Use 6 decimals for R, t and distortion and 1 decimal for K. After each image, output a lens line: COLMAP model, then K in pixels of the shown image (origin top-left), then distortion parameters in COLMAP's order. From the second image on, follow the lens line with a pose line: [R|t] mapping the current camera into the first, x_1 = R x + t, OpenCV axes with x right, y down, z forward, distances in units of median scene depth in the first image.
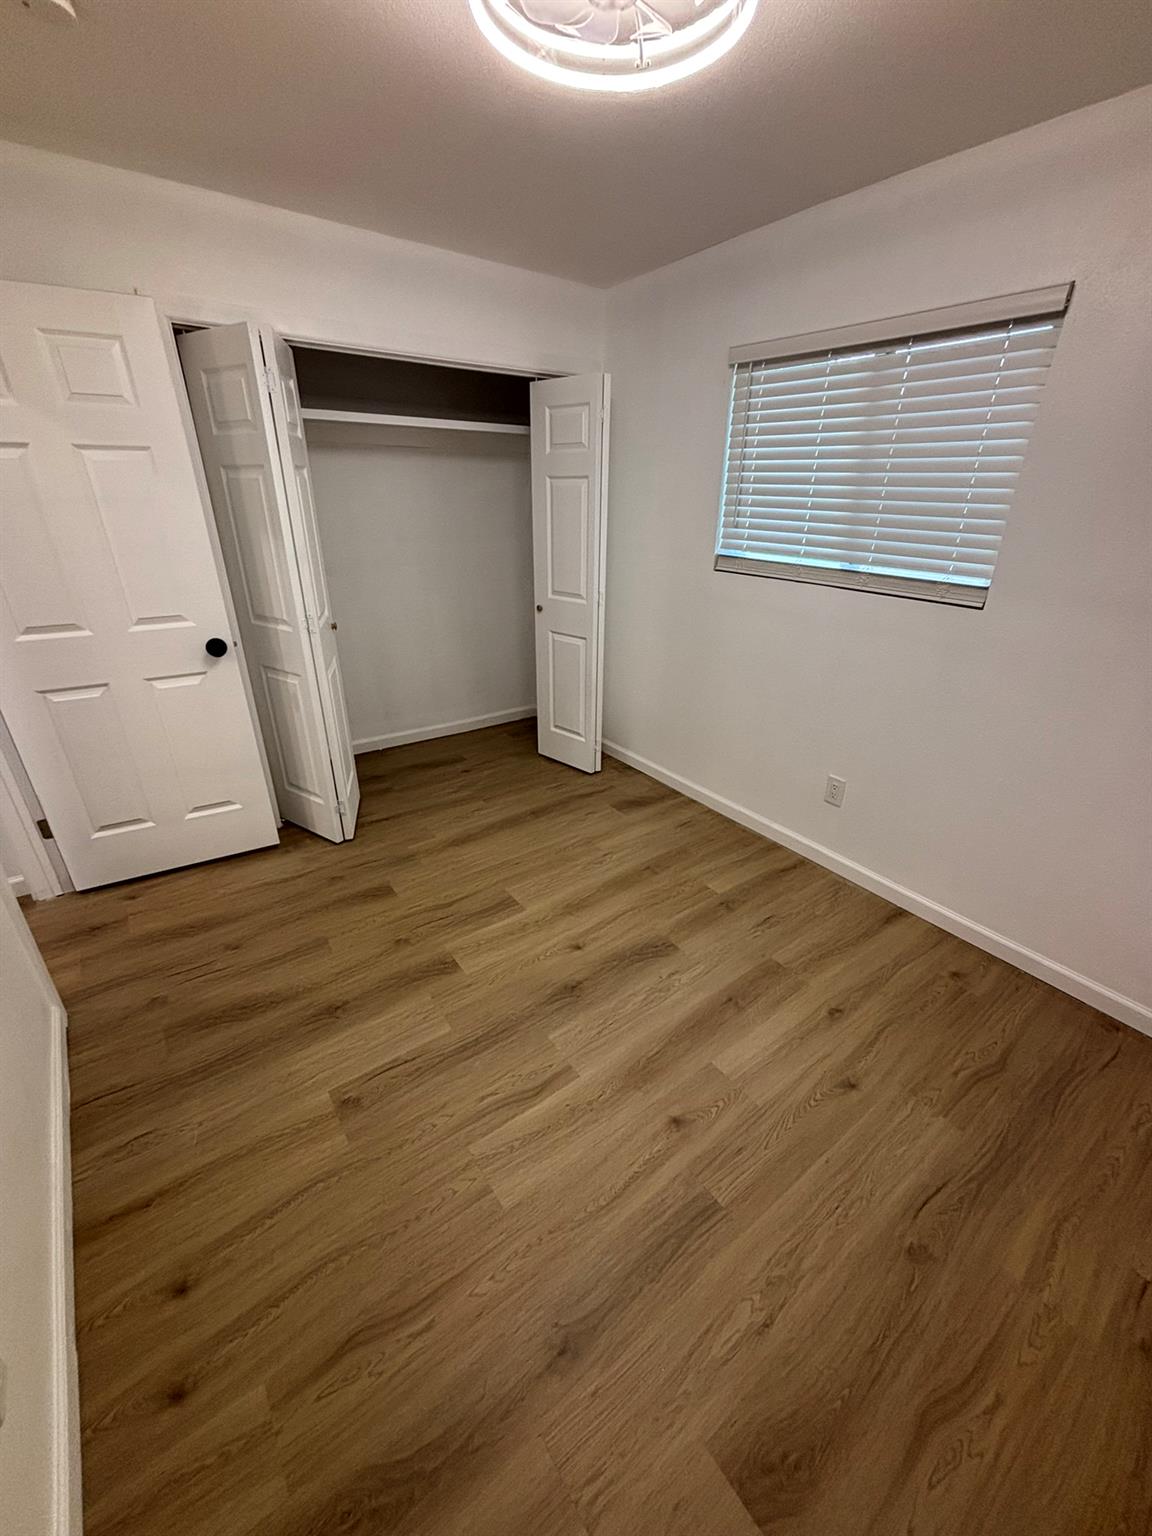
lens RADIAL K [[618.1, 0, 576.0], [0, 618.1, 768.0], [0, 0, 1]] dist [0.003005, 0.000246]
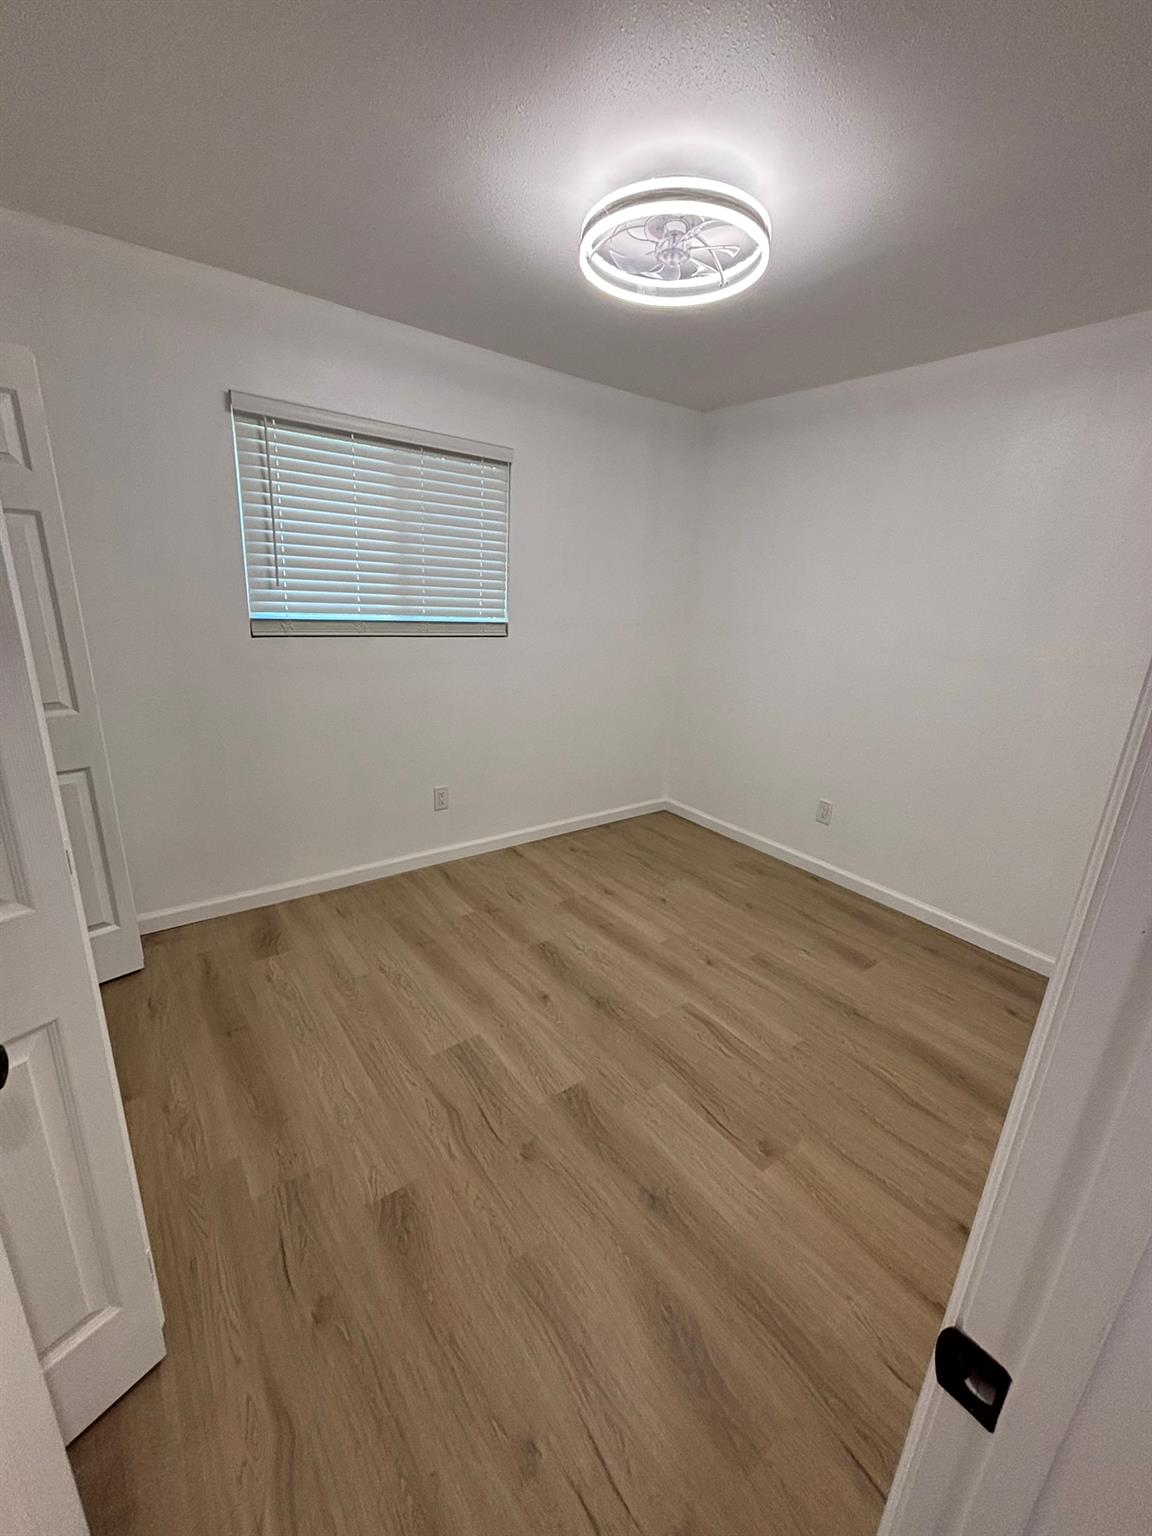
lens RADIAL K [[623.2, 0, 576.0], [0, 623.2, 768.0], [0, 0, 1]] dist [0.001137, -0.000232]
pose [[-0.021005, -0.298484, 0.954183, -0.892605], [0.363265, 0.886887, 0.285430, -0.324638], [-0.931449, 0.352617, 0.089800, 0.761523]]
